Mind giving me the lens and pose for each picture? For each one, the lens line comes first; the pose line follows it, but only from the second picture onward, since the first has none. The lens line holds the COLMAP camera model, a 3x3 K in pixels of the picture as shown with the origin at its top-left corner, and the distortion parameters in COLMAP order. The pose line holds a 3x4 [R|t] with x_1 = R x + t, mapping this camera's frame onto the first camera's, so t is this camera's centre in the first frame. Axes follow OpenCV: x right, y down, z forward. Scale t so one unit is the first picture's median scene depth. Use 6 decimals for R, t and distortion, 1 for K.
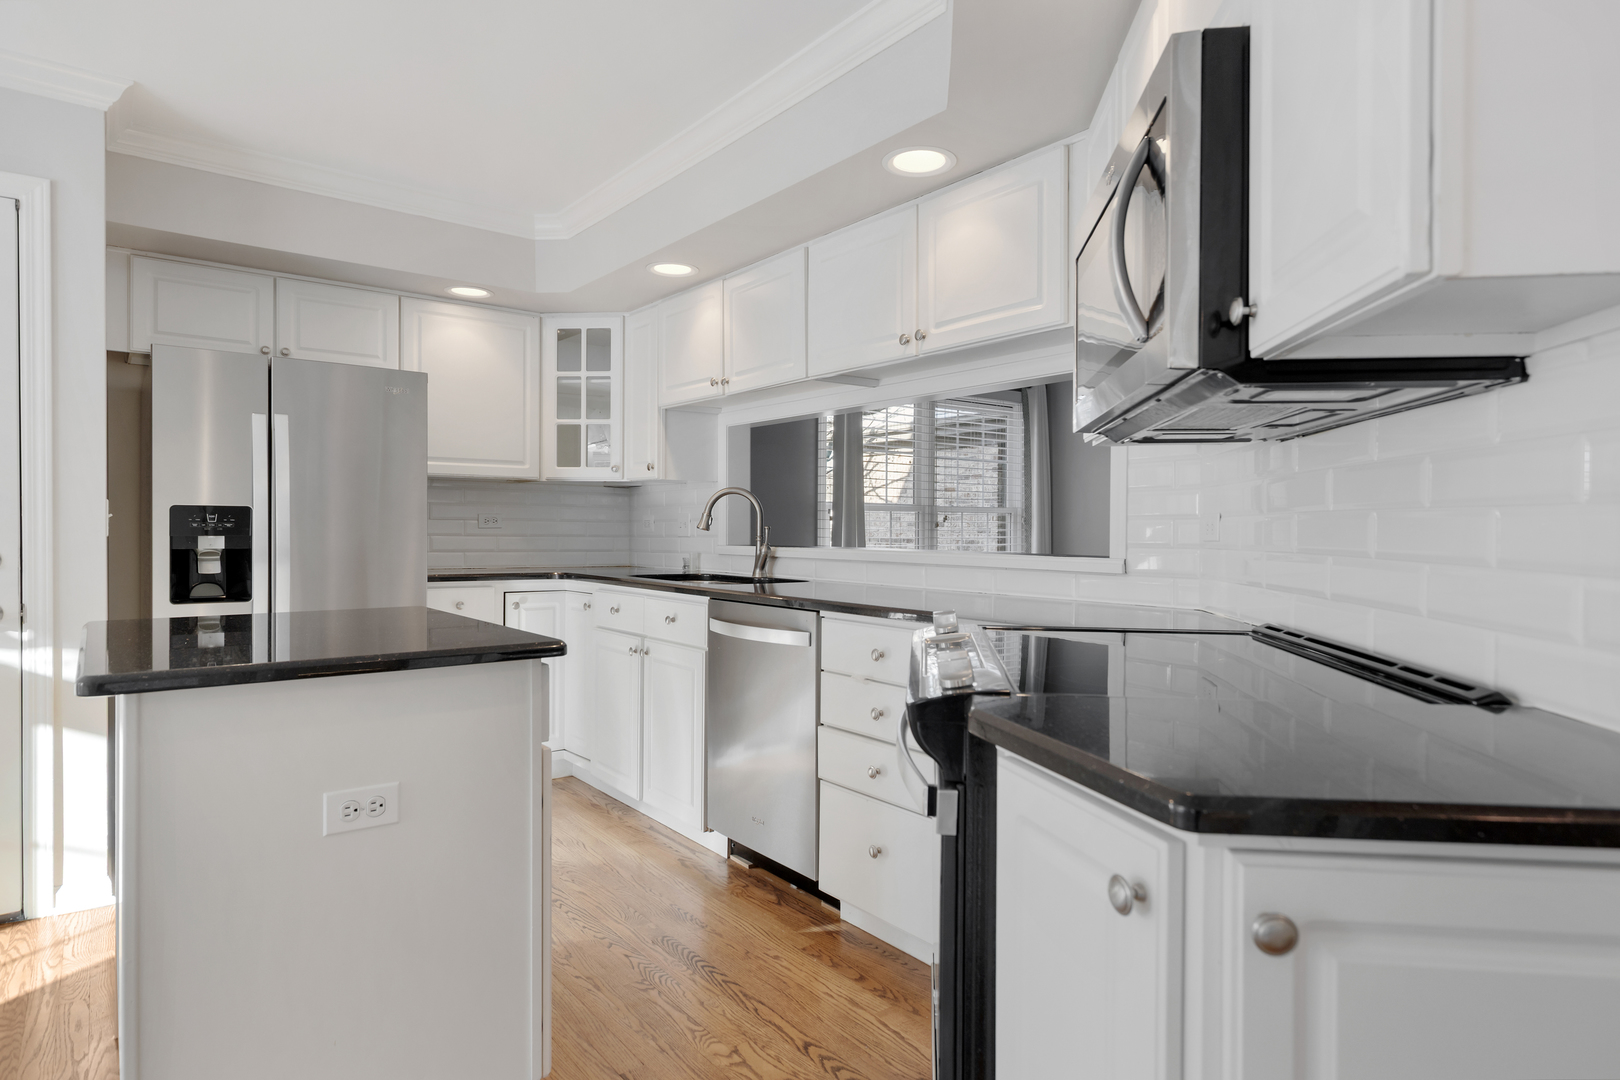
lens RADIAL K [[935.4, 0, 810.4], [0, 935.4, 538.2], [0, 0, 1]] dist [0.003389, 0.003066]
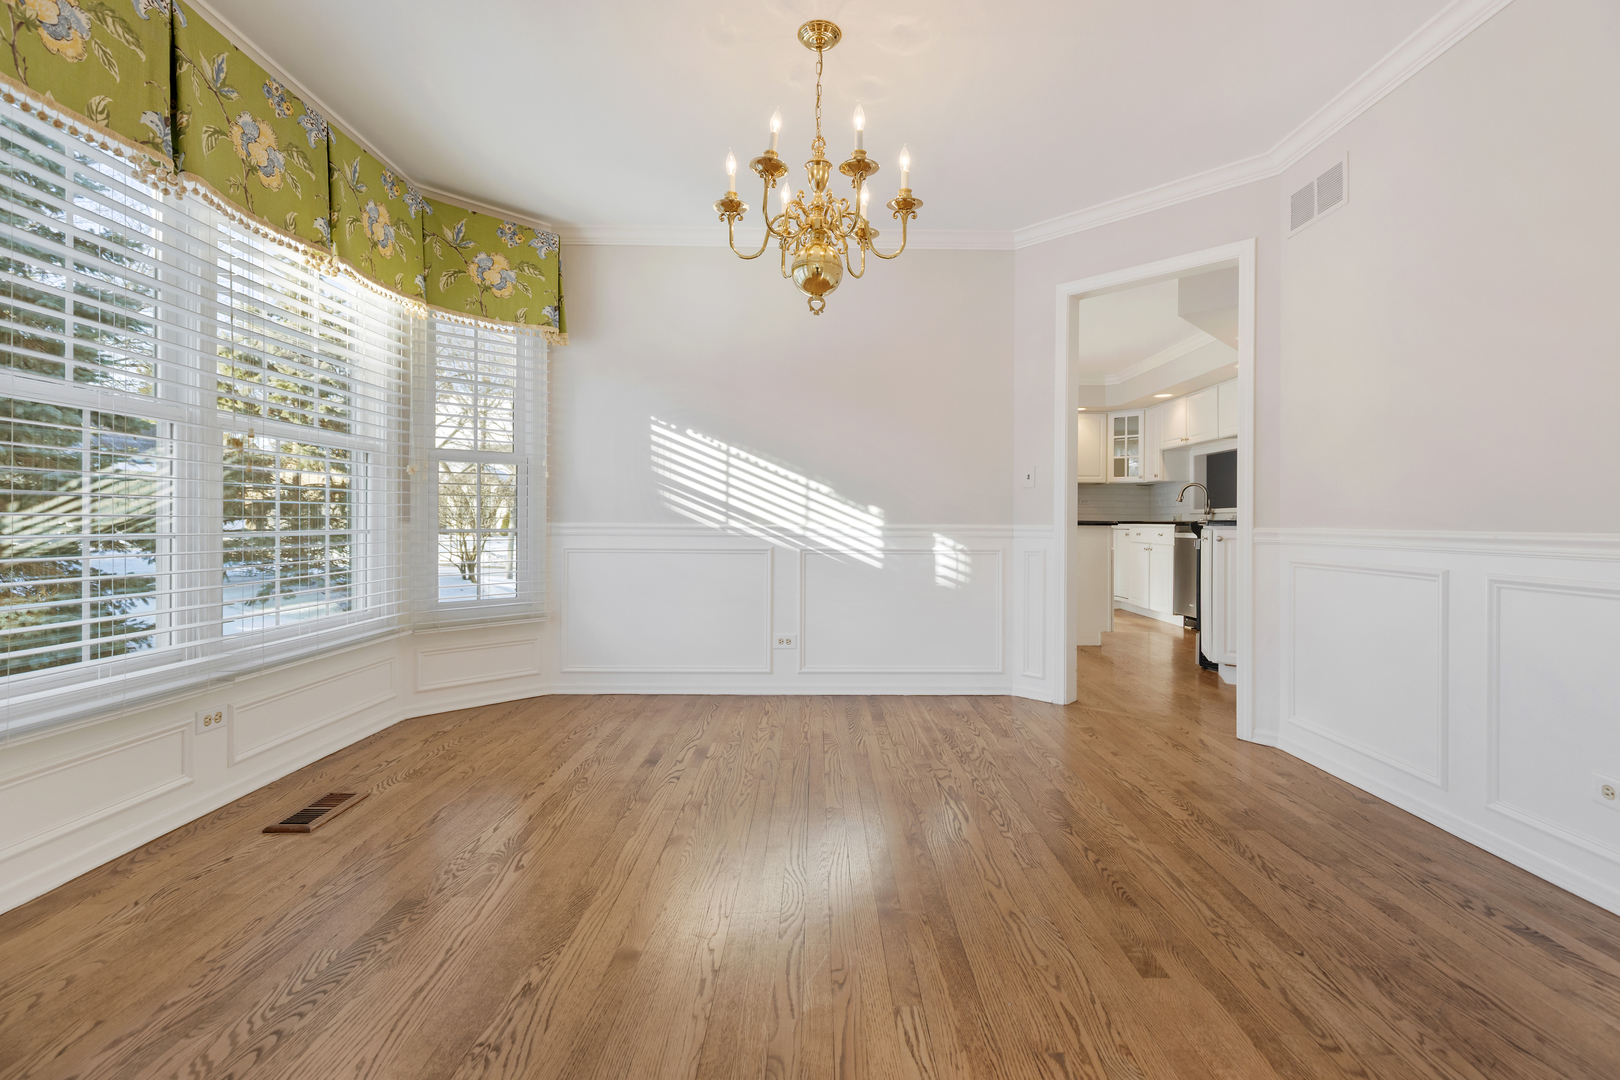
lens RADIAL K [[738.1, 0, 811.2], [0, 738.1, 536.3], [0, 0, 1]] dist [0.001799, 0.001010]
pose [[0.797964, 0.004269, -0.602689, 0.260382], [-0.000152, 0.999976, 0.006883, 0.065126], [0.602705, -0.005400, 0.797946, -1.018744]]
